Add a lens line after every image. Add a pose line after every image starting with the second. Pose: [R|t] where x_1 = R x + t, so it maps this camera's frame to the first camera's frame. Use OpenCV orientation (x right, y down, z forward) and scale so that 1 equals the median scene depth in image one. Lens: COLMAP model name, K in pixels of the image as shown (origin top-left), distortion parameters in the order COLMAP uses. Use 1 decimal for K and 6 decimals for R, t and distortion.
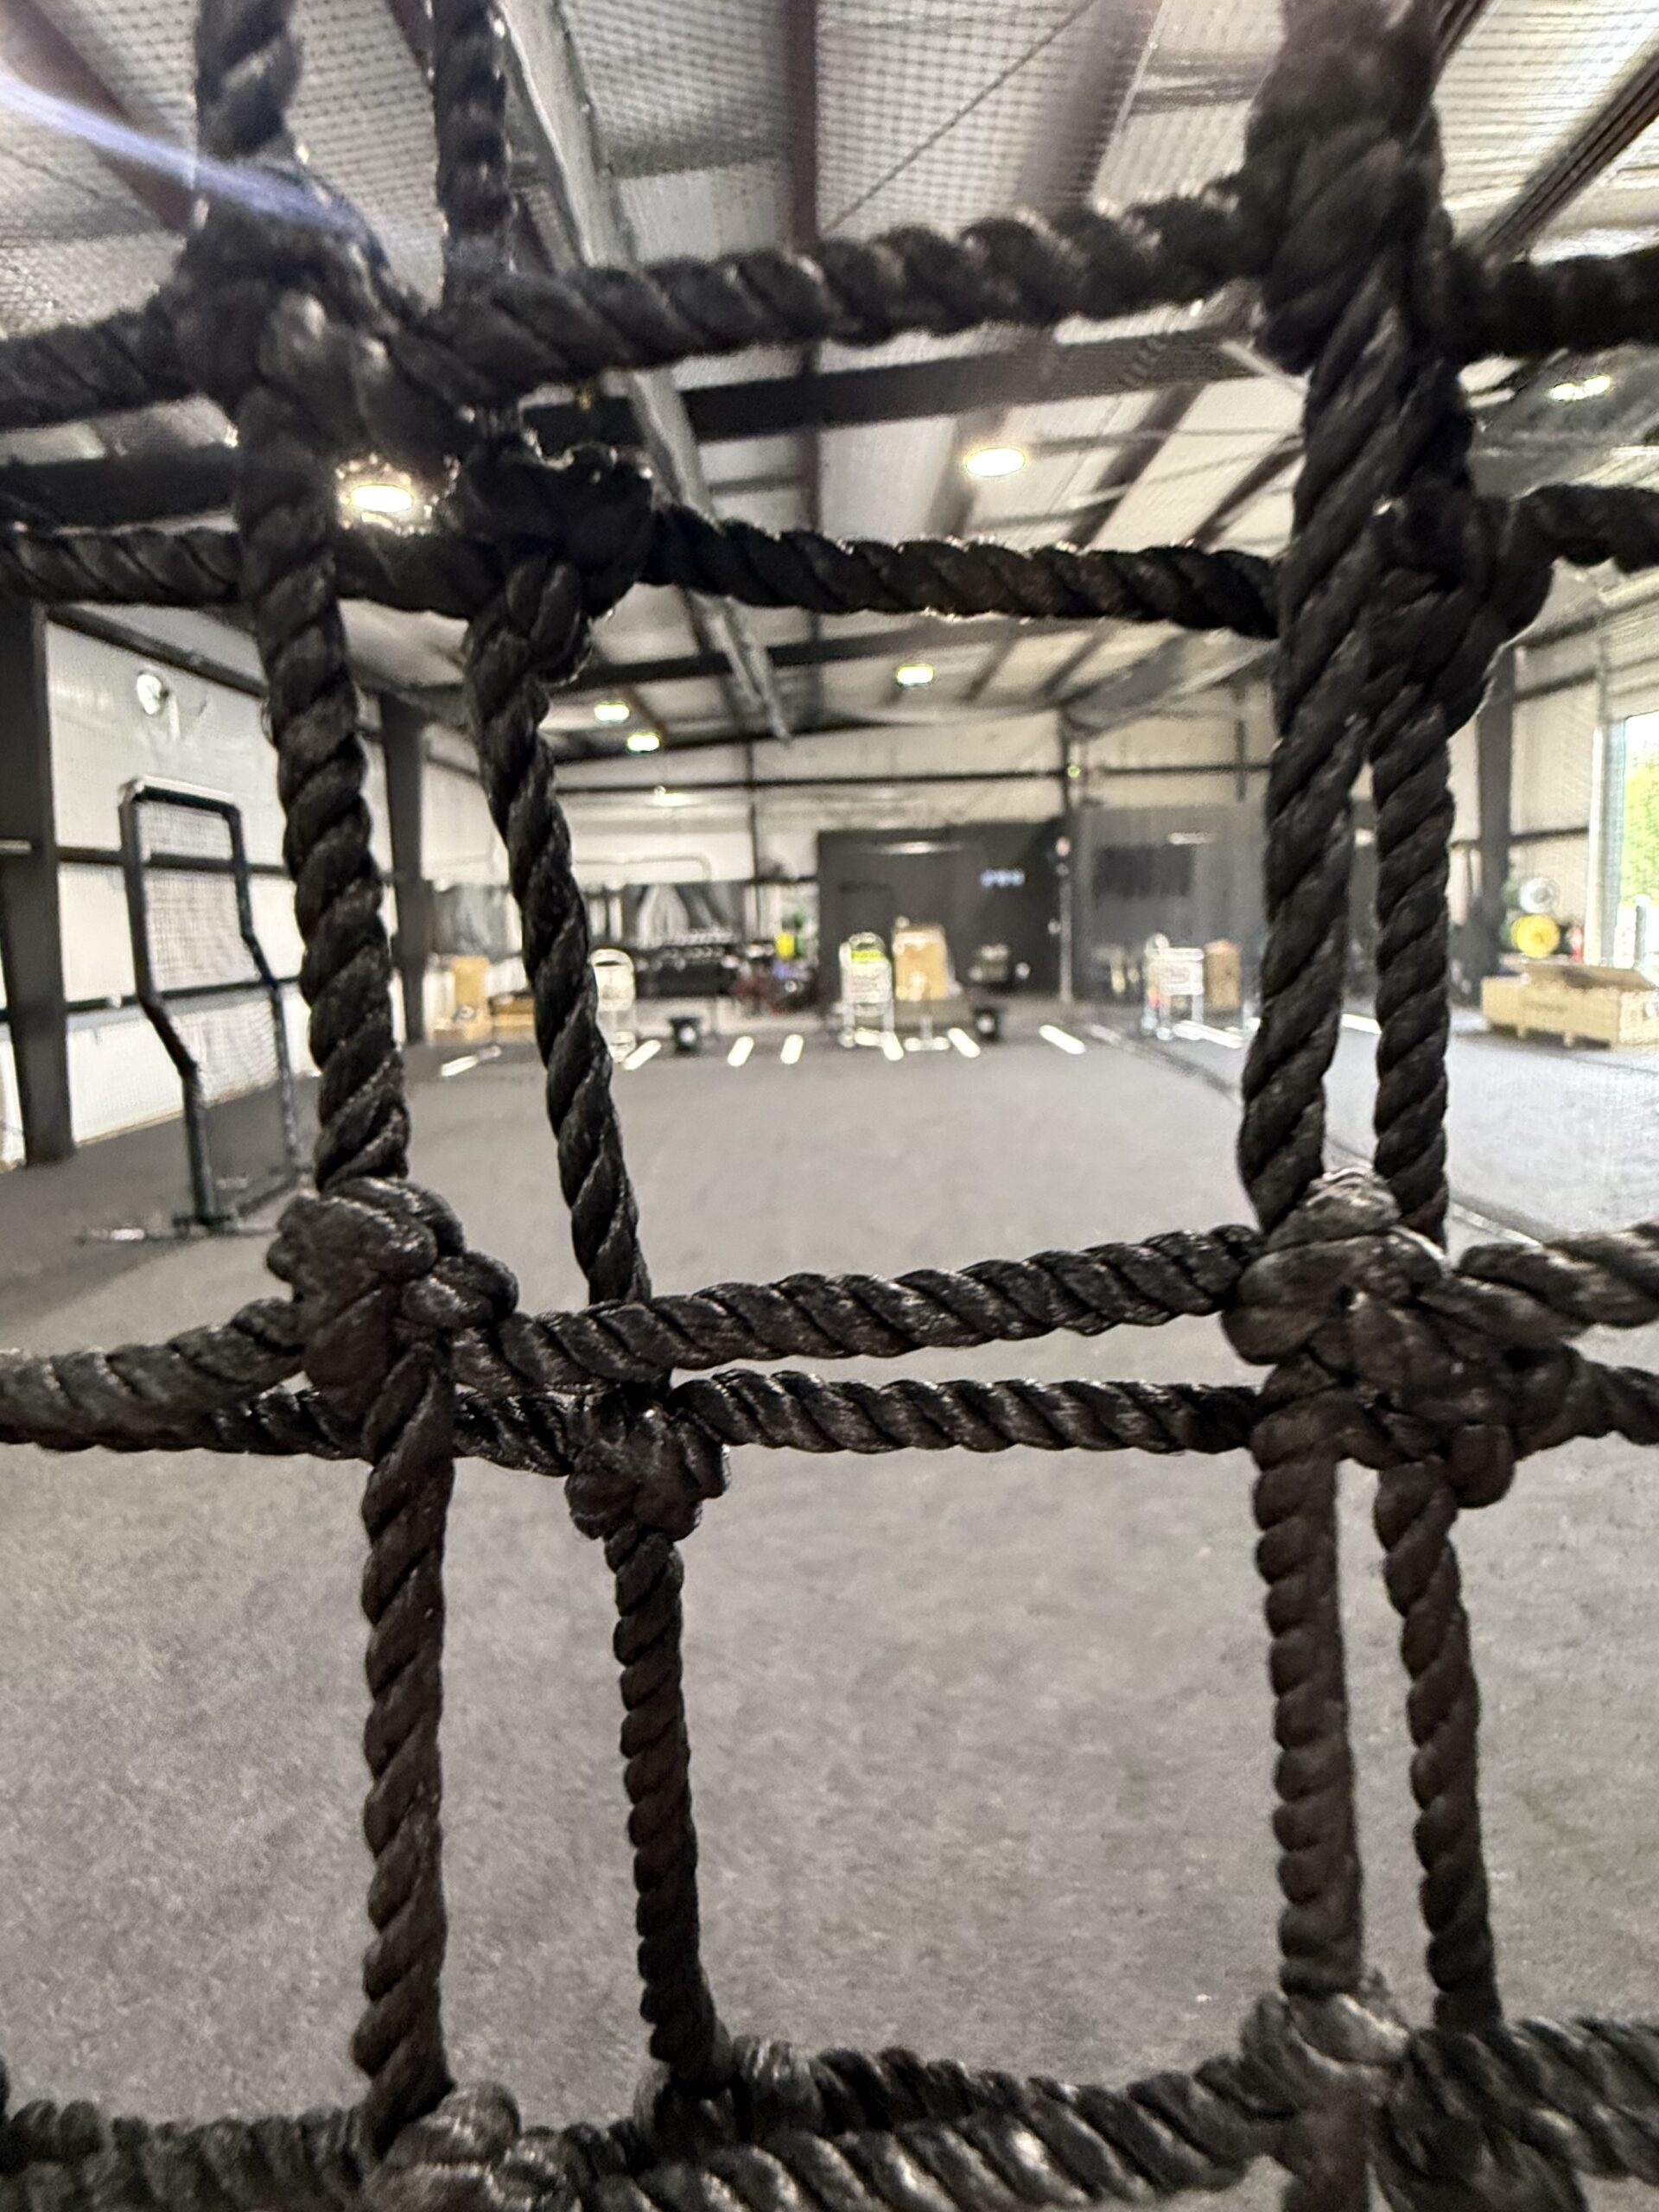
lens RADIAL K [[1127.6, 0, 829.5], [0, 1127.6, 1106.0], [0, 0, 1]] dist [0.001469, 0.000301]
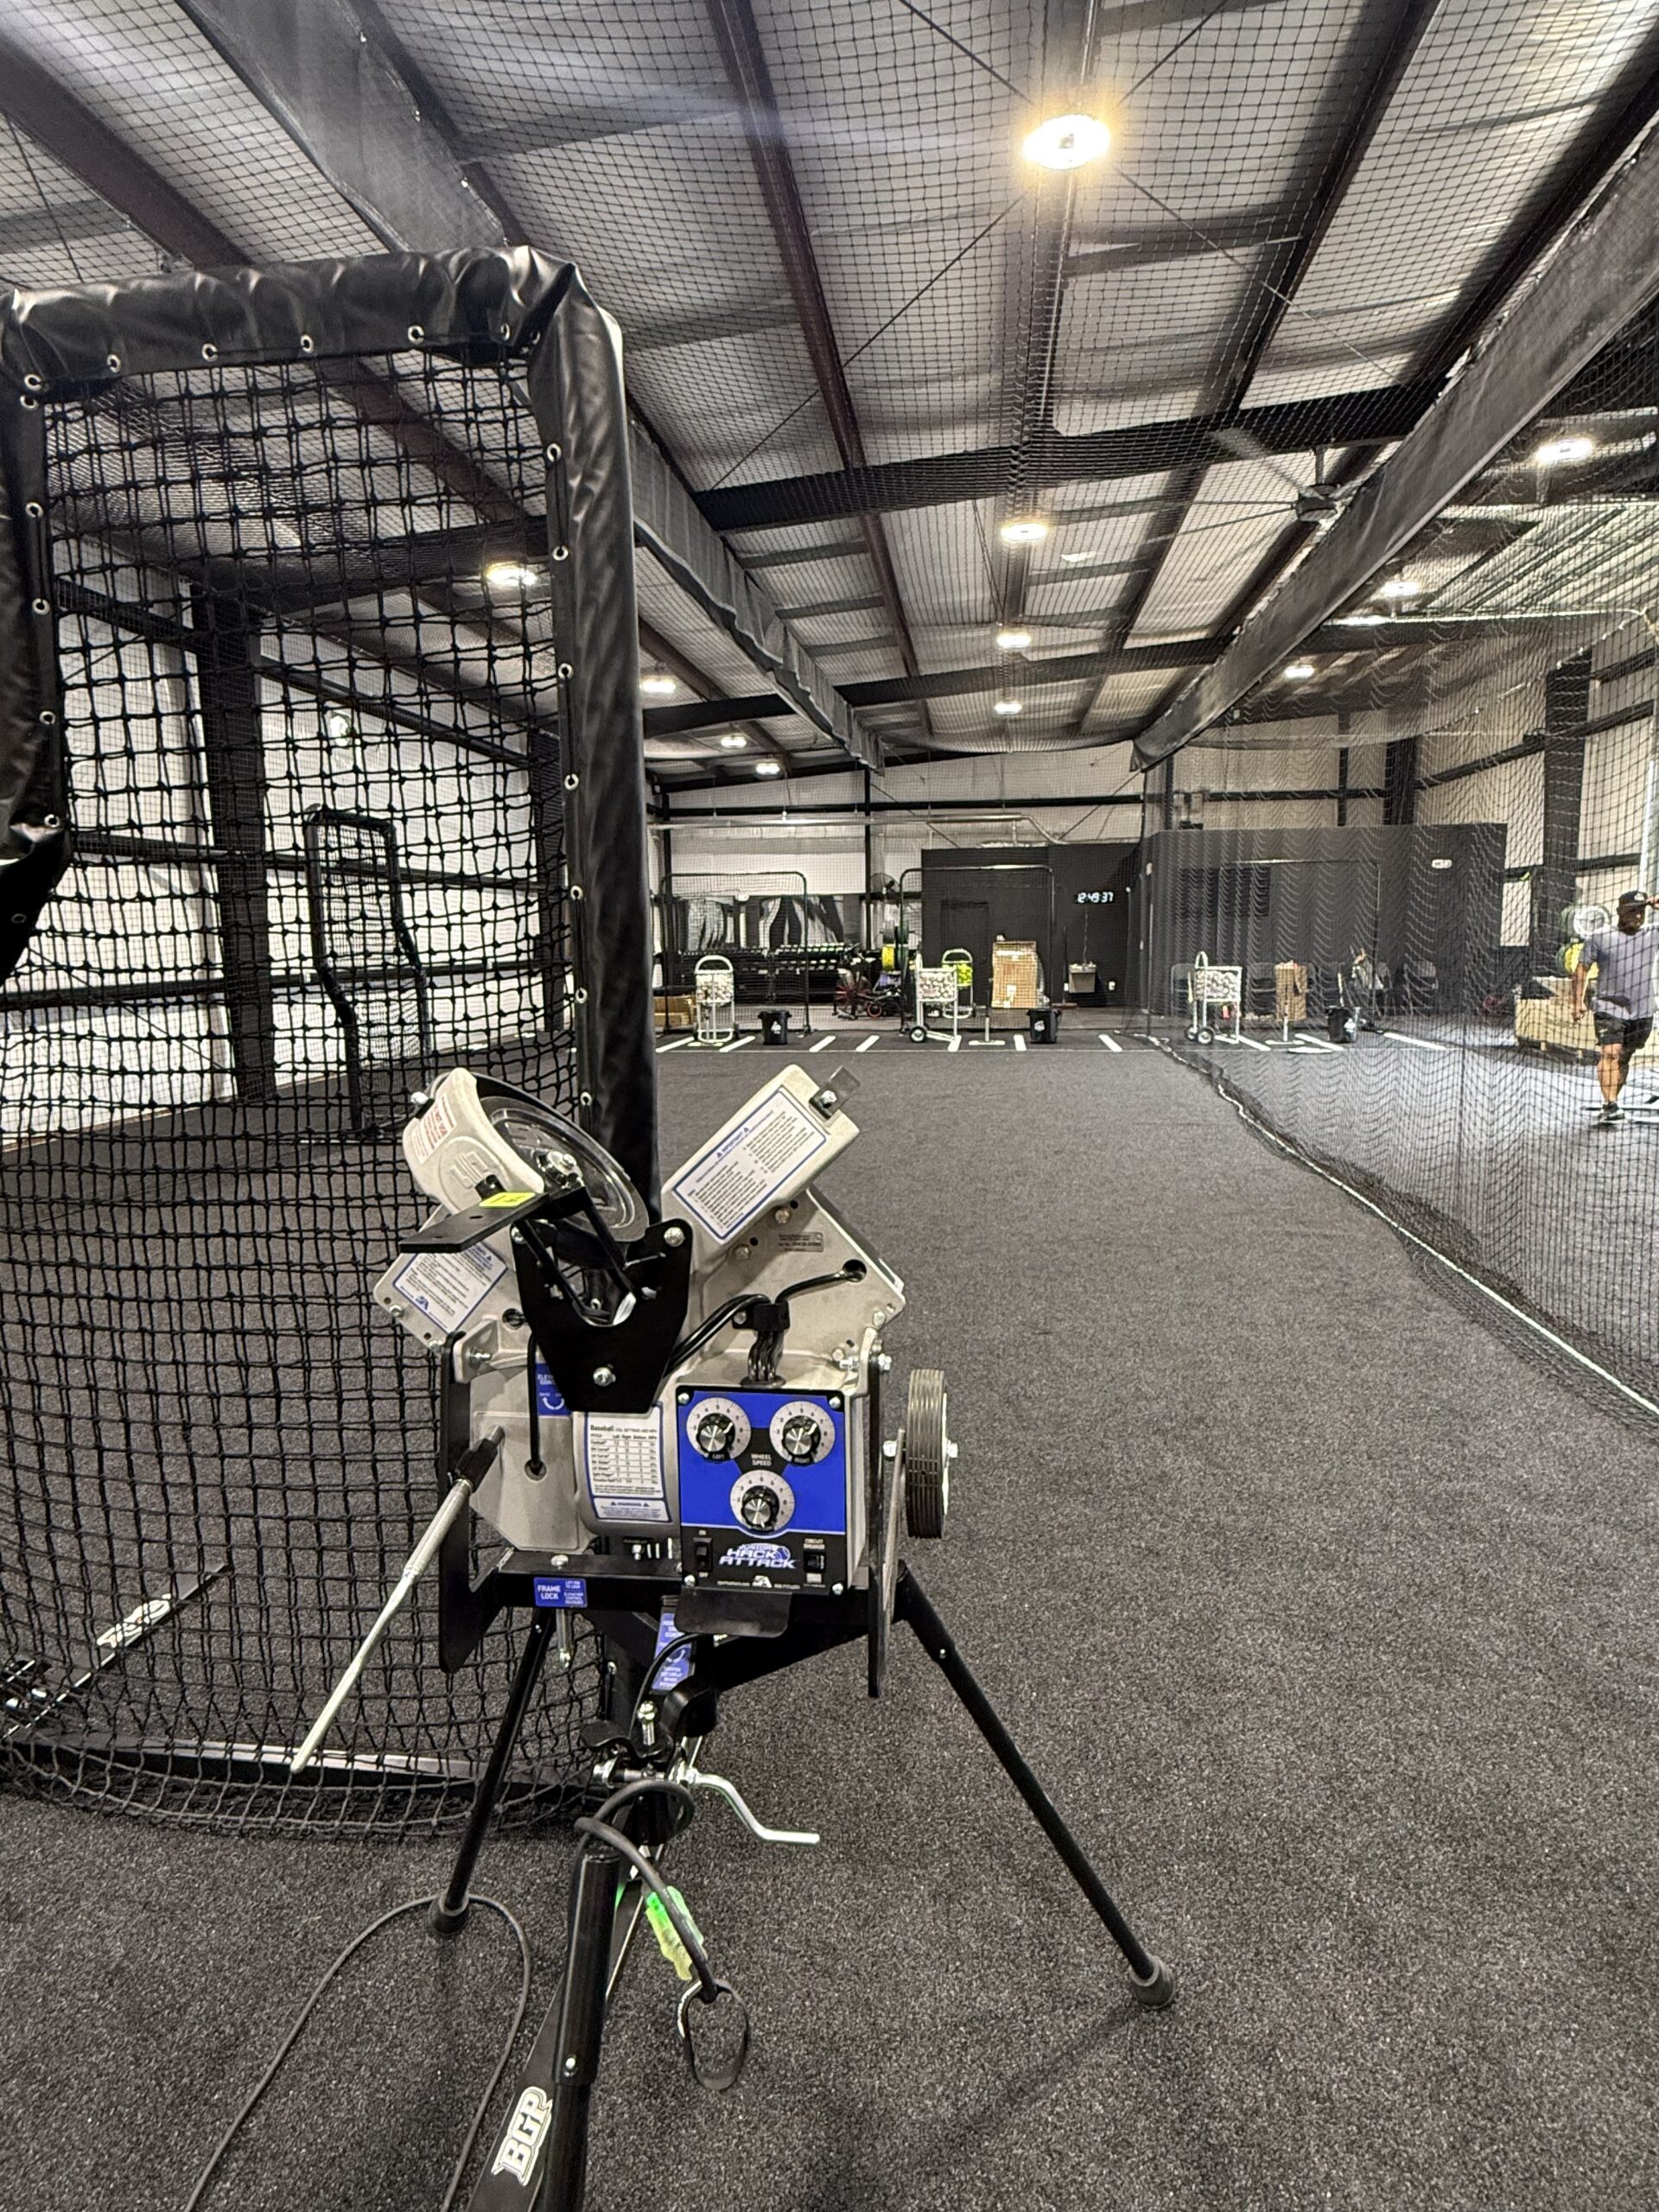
lens RADIAL K [[1127.6, 0, 829.5], [0, 1127.6, 1106.0], [0, 0, 1]] dist [0.001469, 0.000301]
pose [[0.990459, 0.042783, -0.131002, 0.054062], [-0.045229, 0.998852, -0.015750, 0.020493], [0.130178, 0.021524, 0.991257, -0.074154]]
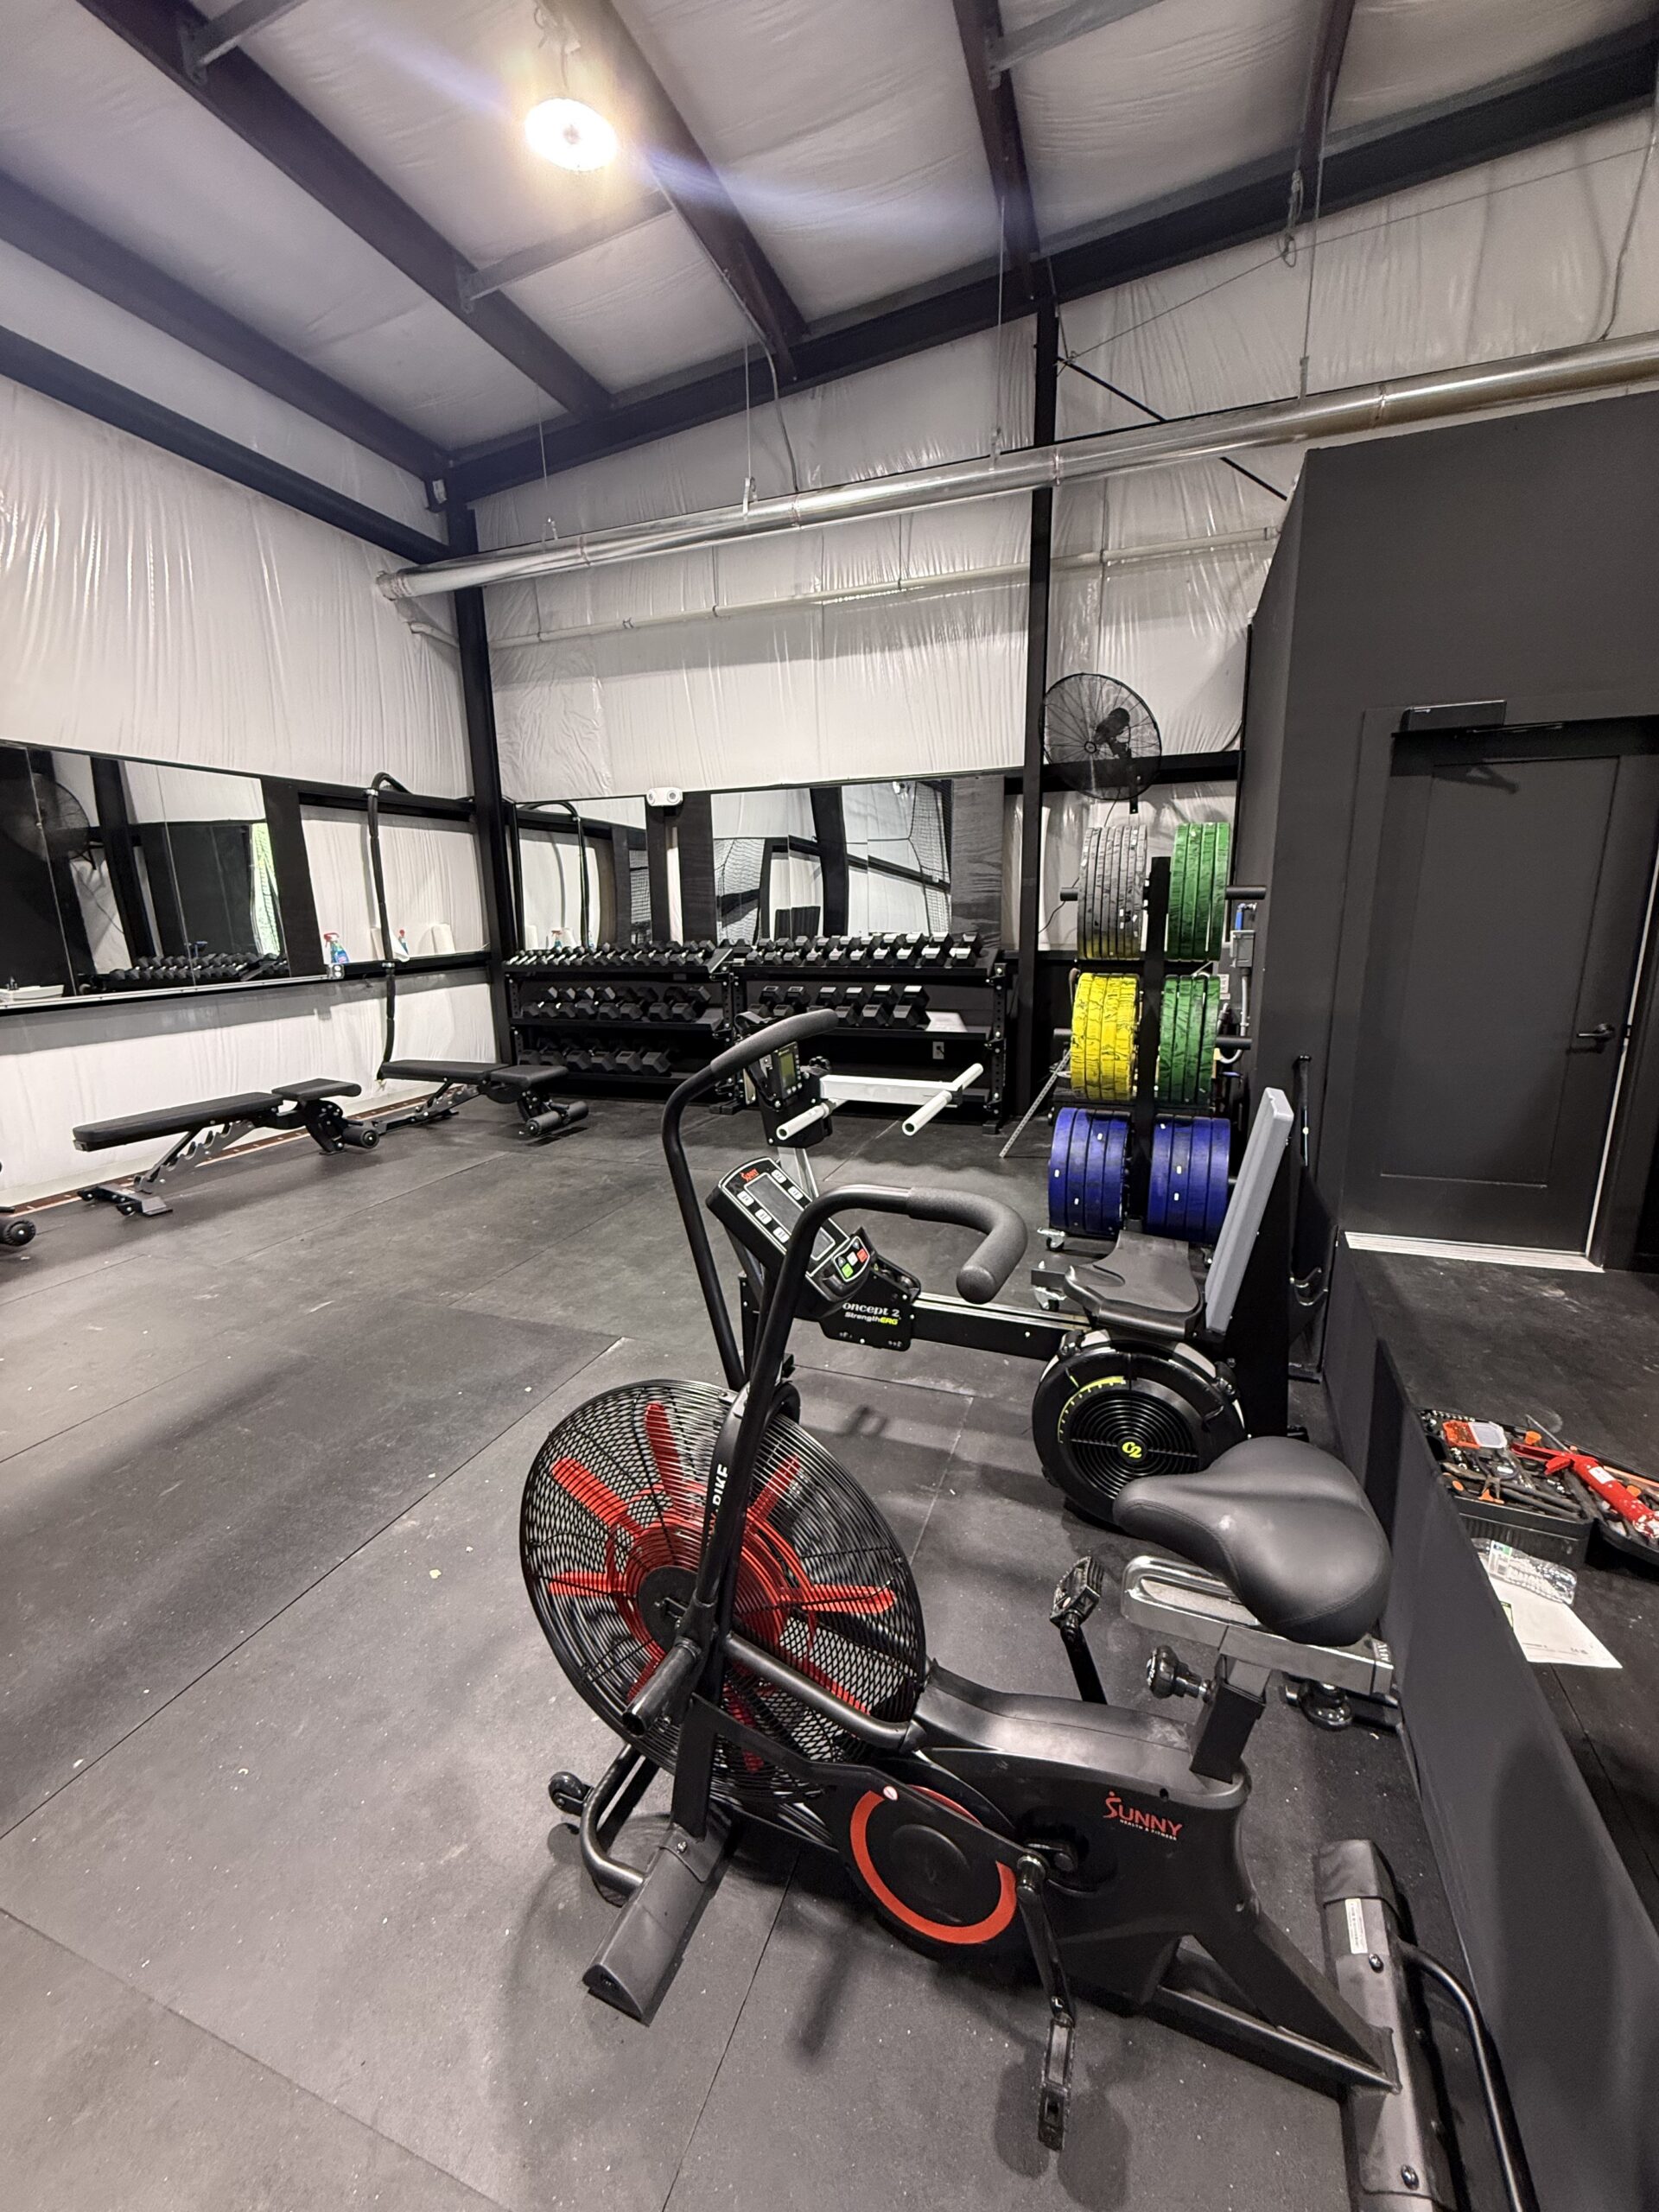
lens RADIAL K [[888.6, 0, 836.7], [0, 888.6, 1099.2], [0, 0, 1]] dist [-0.002024, 0.000282]
pose [[0.938577, 0.095558, -0.331575, -0.029669], [-0.079109, 0.994887, 0.062788, -0.138862], [0.335880, -0.032701, 0.941337, 0.851759]]
